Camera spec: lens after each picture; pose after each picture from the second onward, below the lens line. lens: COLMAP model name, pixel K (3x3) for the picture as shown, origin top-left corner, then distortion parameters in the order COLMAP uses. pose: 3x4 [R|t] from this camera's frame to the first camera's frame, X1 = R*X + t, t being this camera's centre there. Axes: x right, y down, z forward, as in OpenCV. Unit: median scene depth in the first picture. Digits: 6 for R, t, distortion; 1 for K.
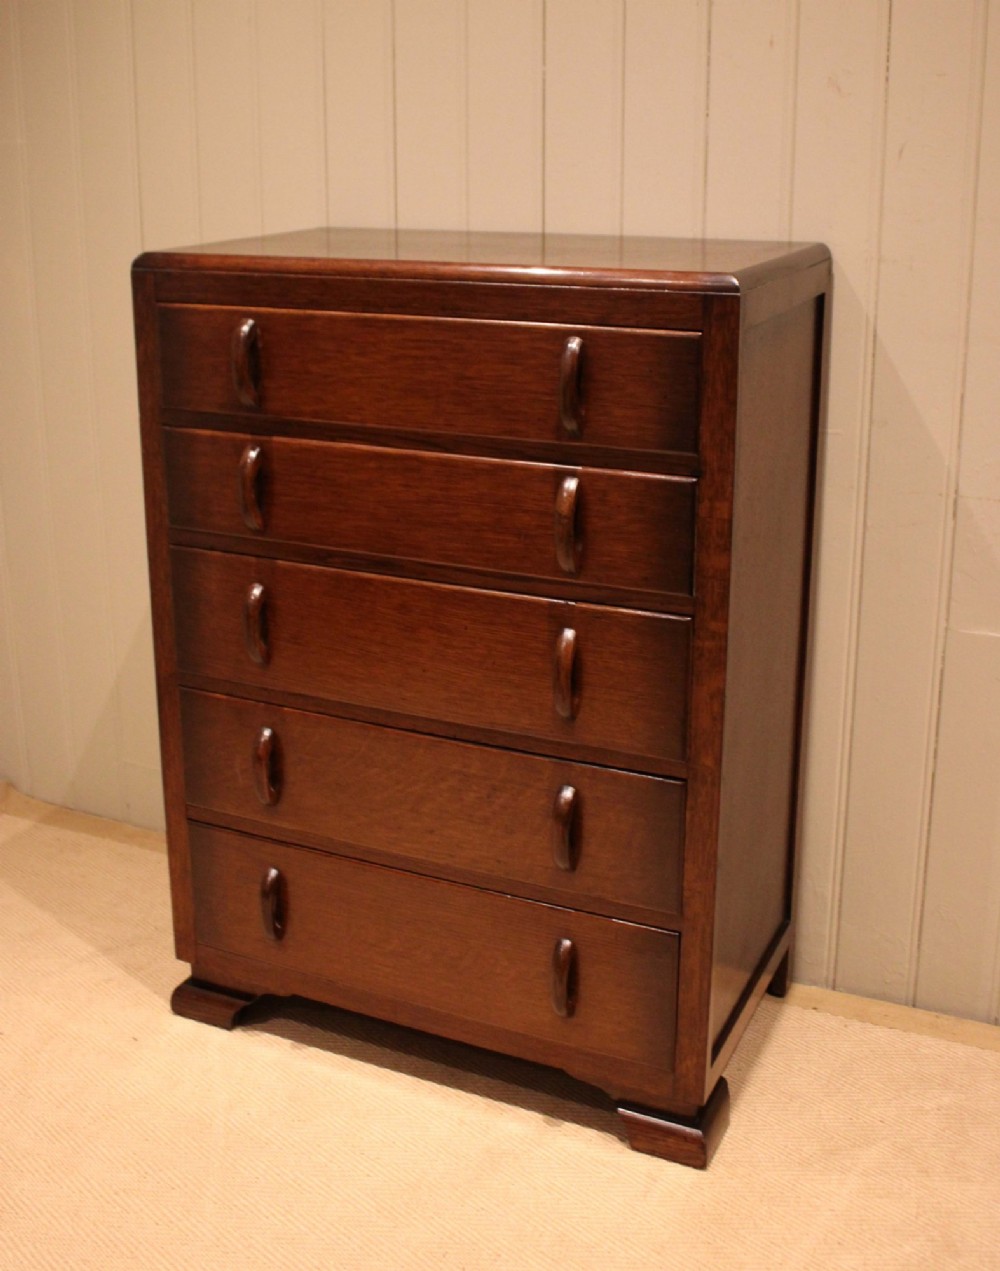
lens RADIAL K [[1504.1, 0, 503.7], [0, 1504.1, 526.9], [0, 0, 1]] dist [-0.151017, 0.070845]
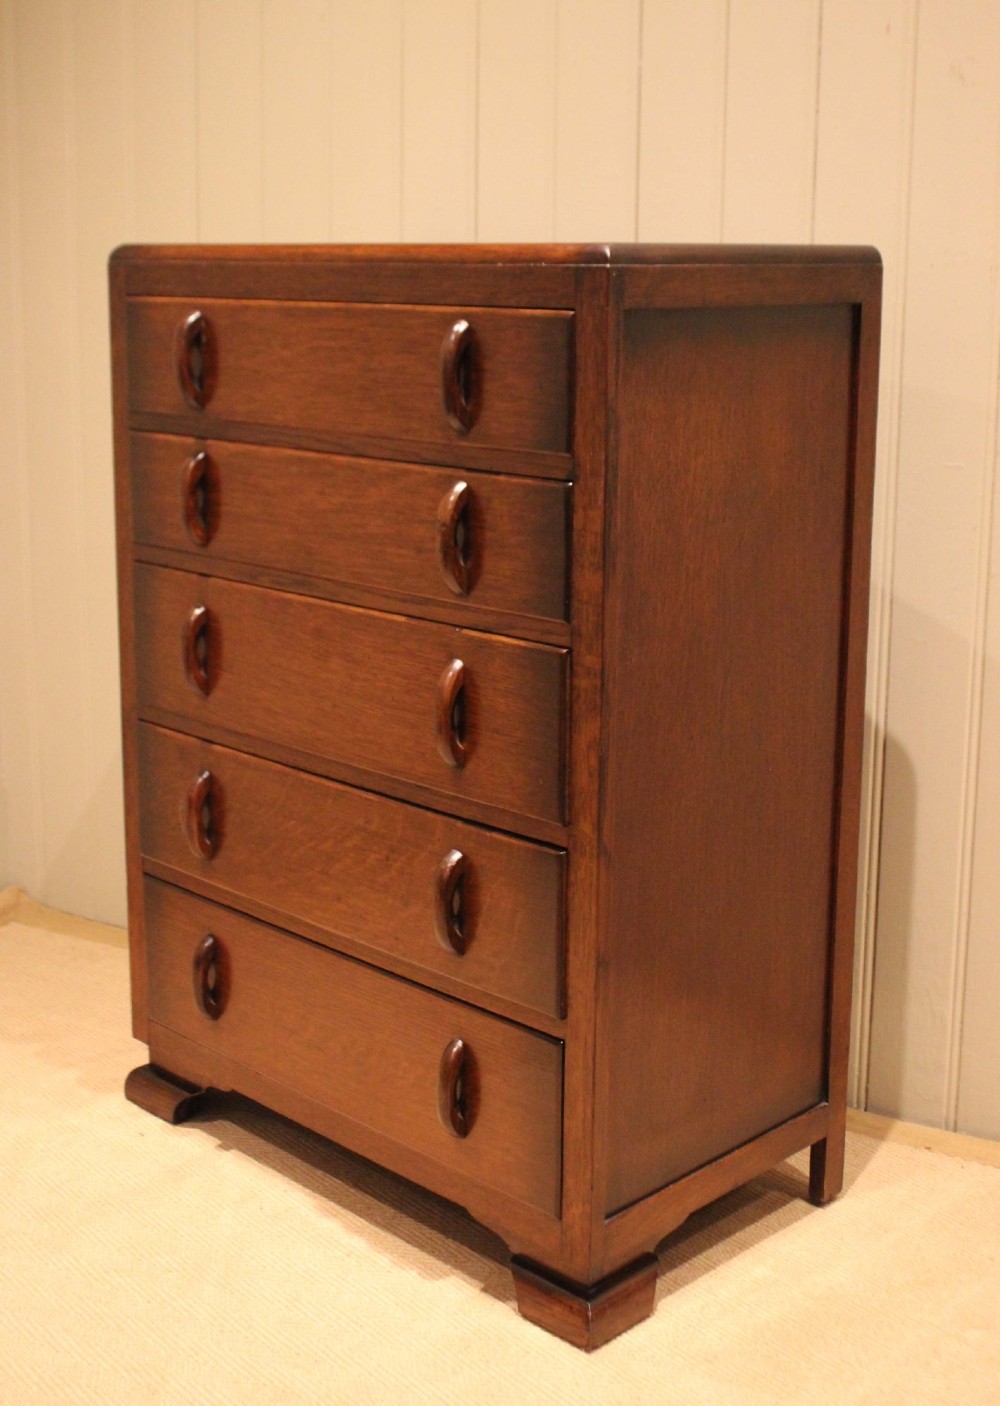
lens RADIAL K [[1894.3, 0, 498.2], [0, 1894.3, 612.4], [0, 0, 1]] dist [-0.124377, 0.037064]
pose [[0.942125, 0.071826, -0.327479, 0.401889], [-0.096461, 0.993551, -0.059593, 0.098421], [0.321086, 0.087733, 0.942977, -0.027052]]
